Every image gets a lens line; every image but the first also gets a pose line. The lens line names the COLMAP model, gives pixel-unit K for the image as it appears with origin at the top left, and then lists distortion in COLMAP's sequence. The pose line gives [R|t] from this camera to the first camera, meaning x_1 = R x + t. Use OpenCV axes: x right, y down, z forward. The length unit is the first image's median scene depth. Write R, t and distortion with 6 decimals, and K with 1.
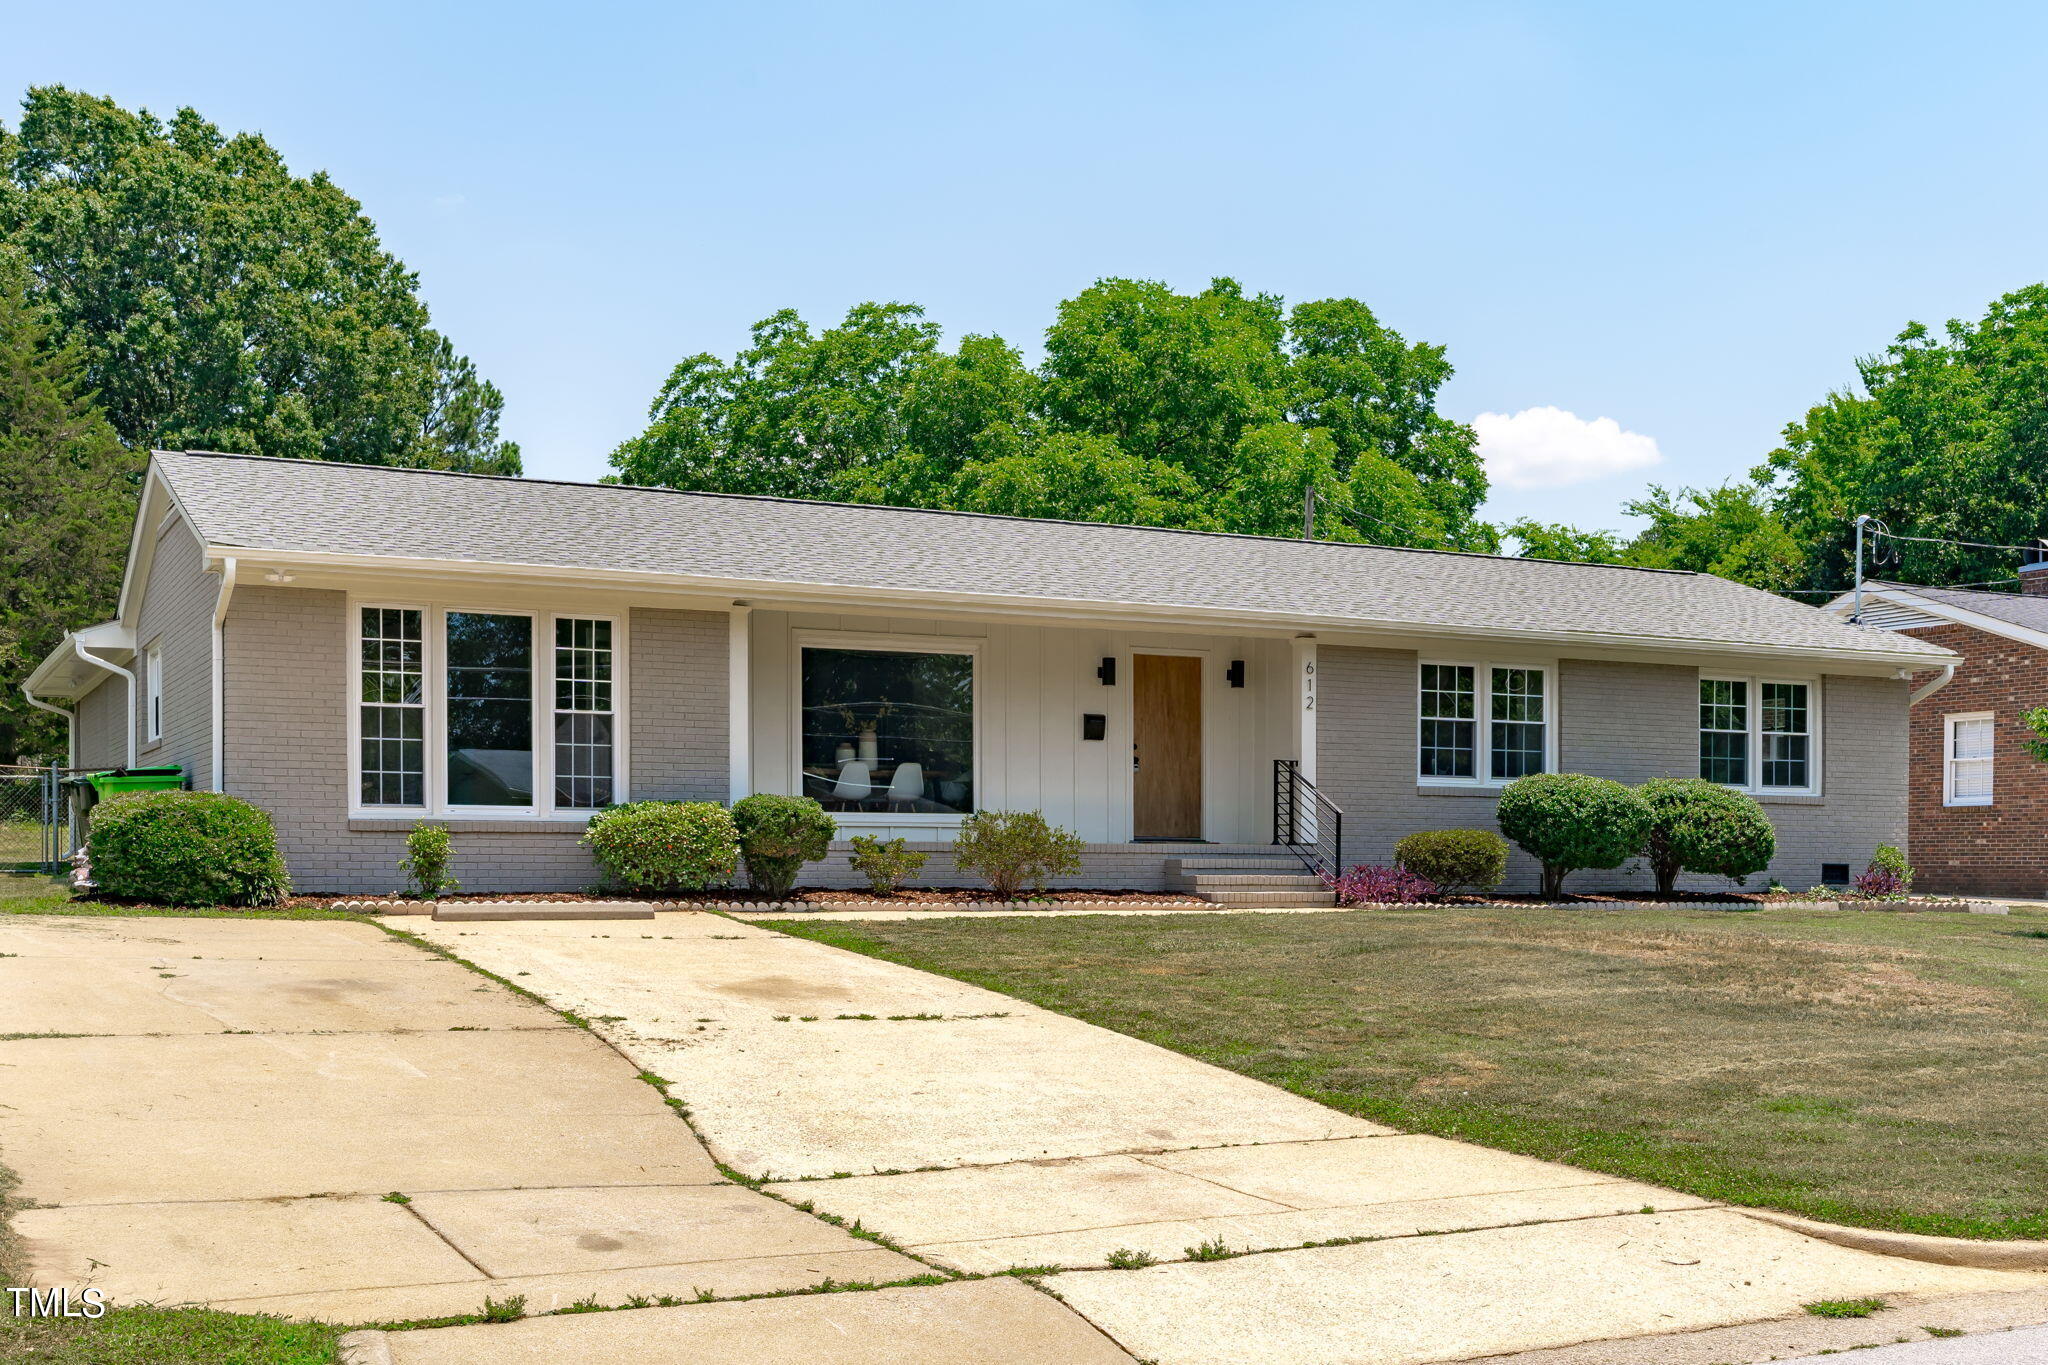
lens RADIAL K [[1872.6, 0, 1022.7], [0, 1872.6, 692.0], [0, 0, 1]] dist [0.009695, 0.005212]
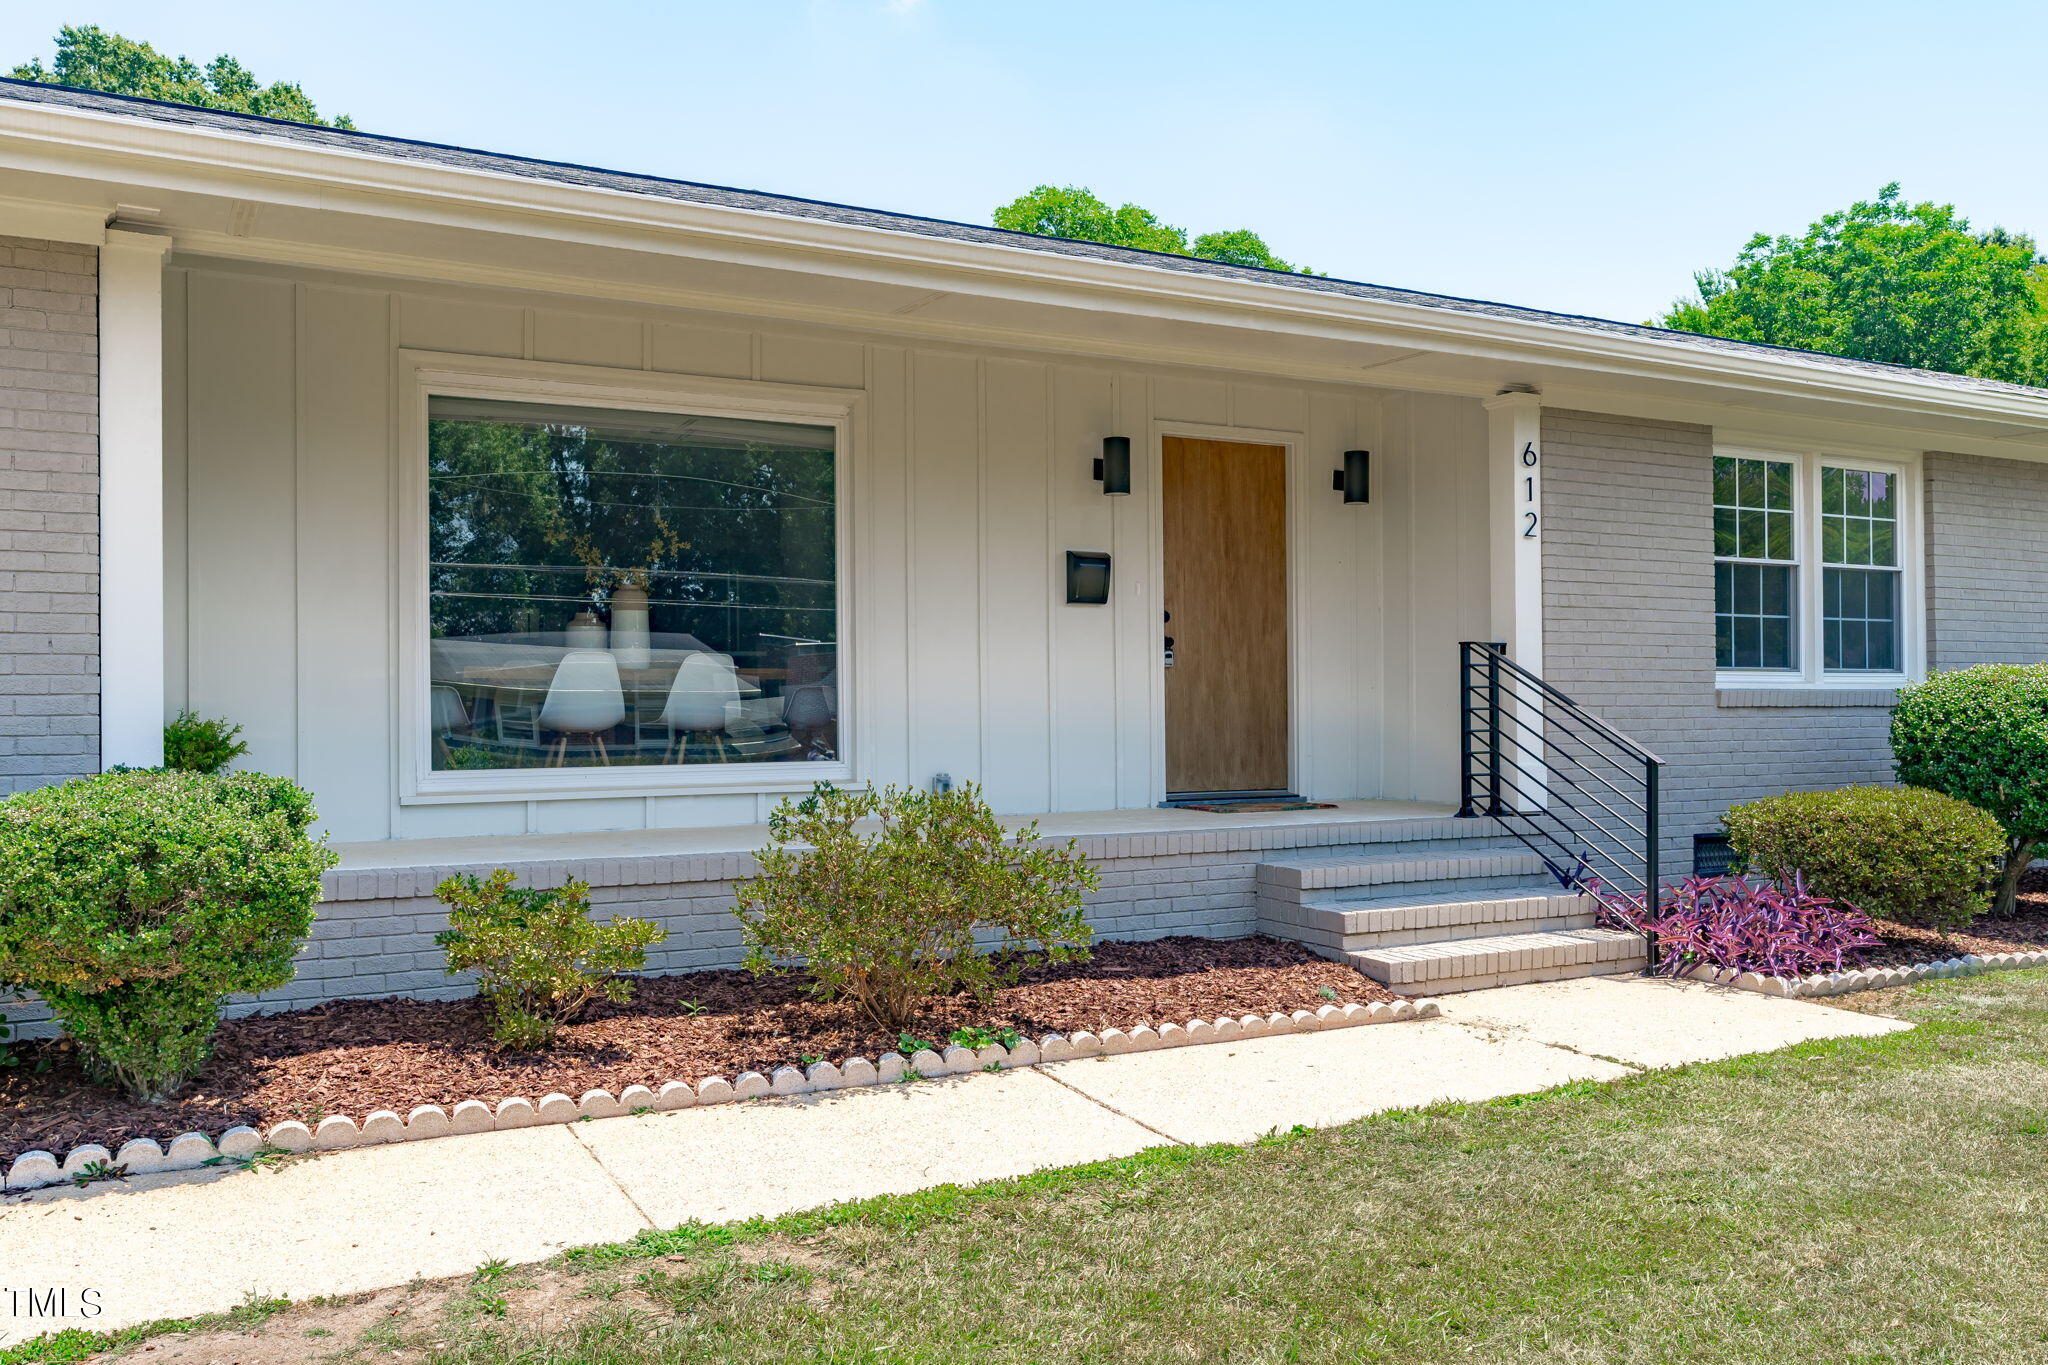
lens RADIAL K [[1501.9, 0, 1021.3], [0, 1501.9, 689.2], [0, 0, 1]] dist [0.000225, -0.000362]
pose [[0.999314, -0.009635, 0.035748, 0.006053], [0.007057, 0.997413, 0.071540, 0.019345], [-0.036345, -0.071238, 0.996797, 0.597037]]
